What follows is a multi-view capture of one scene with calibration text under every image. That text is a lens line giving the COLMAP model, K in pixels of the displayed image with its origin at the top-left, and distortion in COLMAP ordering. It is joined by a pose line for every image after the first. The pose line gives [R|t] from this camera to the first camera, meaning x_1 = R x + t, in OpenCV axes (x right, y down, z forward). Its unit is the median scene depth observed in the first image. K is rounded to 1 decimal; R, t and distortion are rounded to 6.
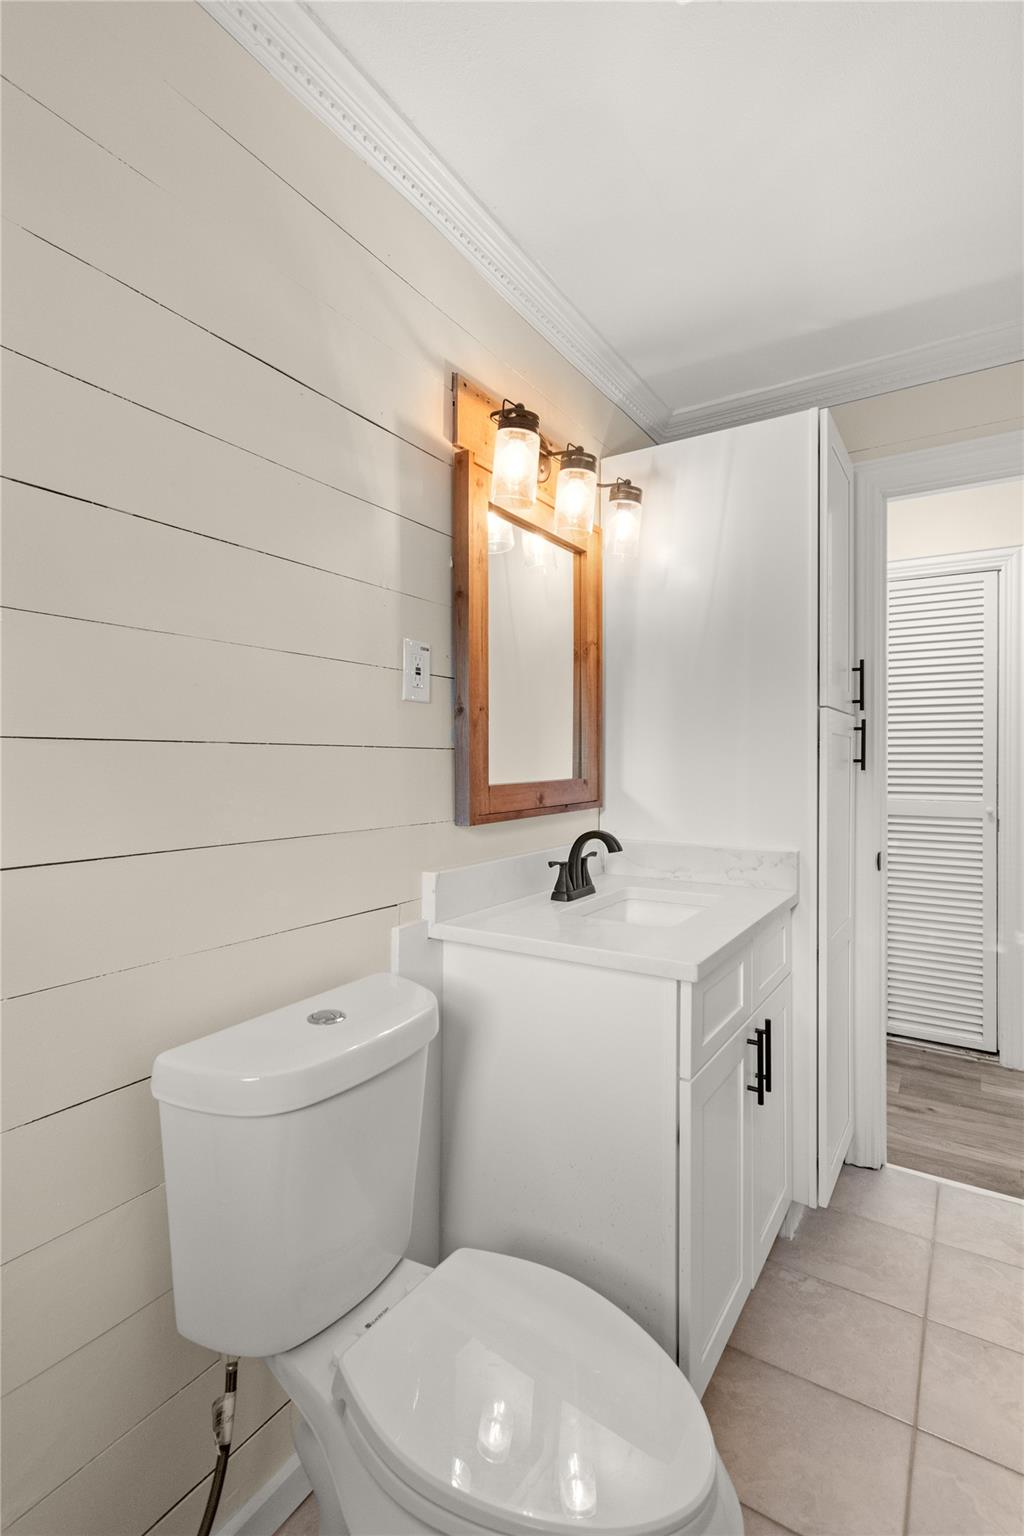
lens RADIAL K [[704.5, 0, 515.0], [0, 704.5, 764.7], [0, 0, 1]] dist [-0.005916, 0.000710]
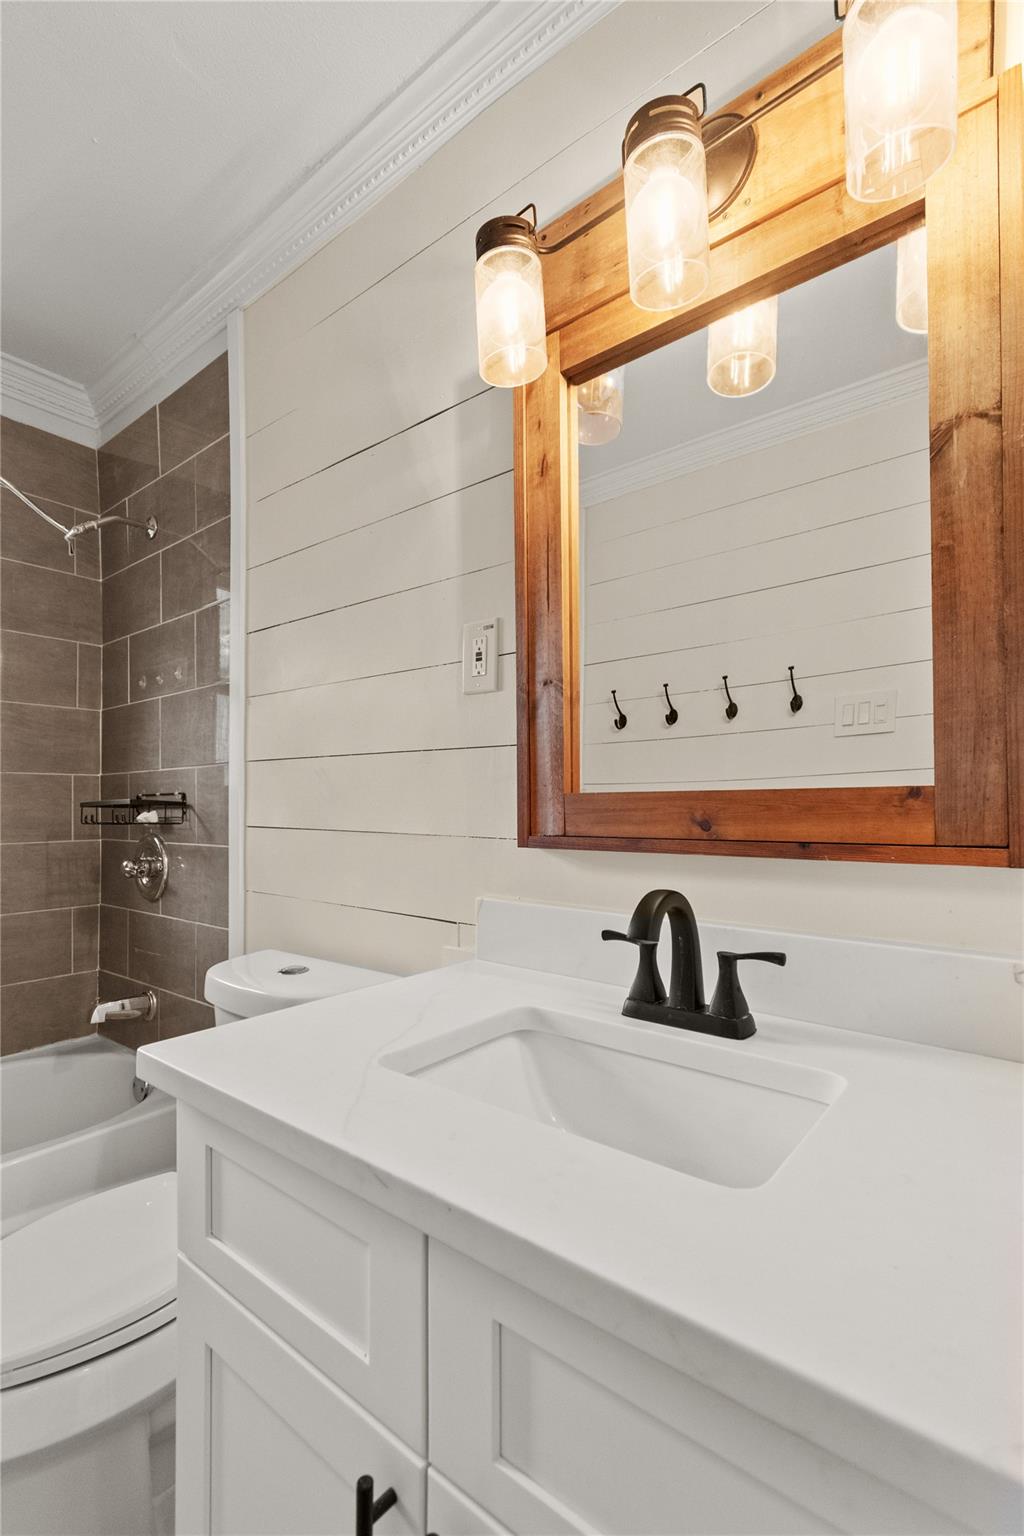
lens RADIAL K [[704.5, 0, 513.7], [0, 704.5, 784.6], [0, 0, 1]] dist [-0.005916, 0.000710]
pose [[-0.090751, -0.006878, -0.995850, 0.671229], [0.009355, 0.999926, -0.007759, 0.026980], [0.995830, -0.010020, -0.090680, 1.069810]]
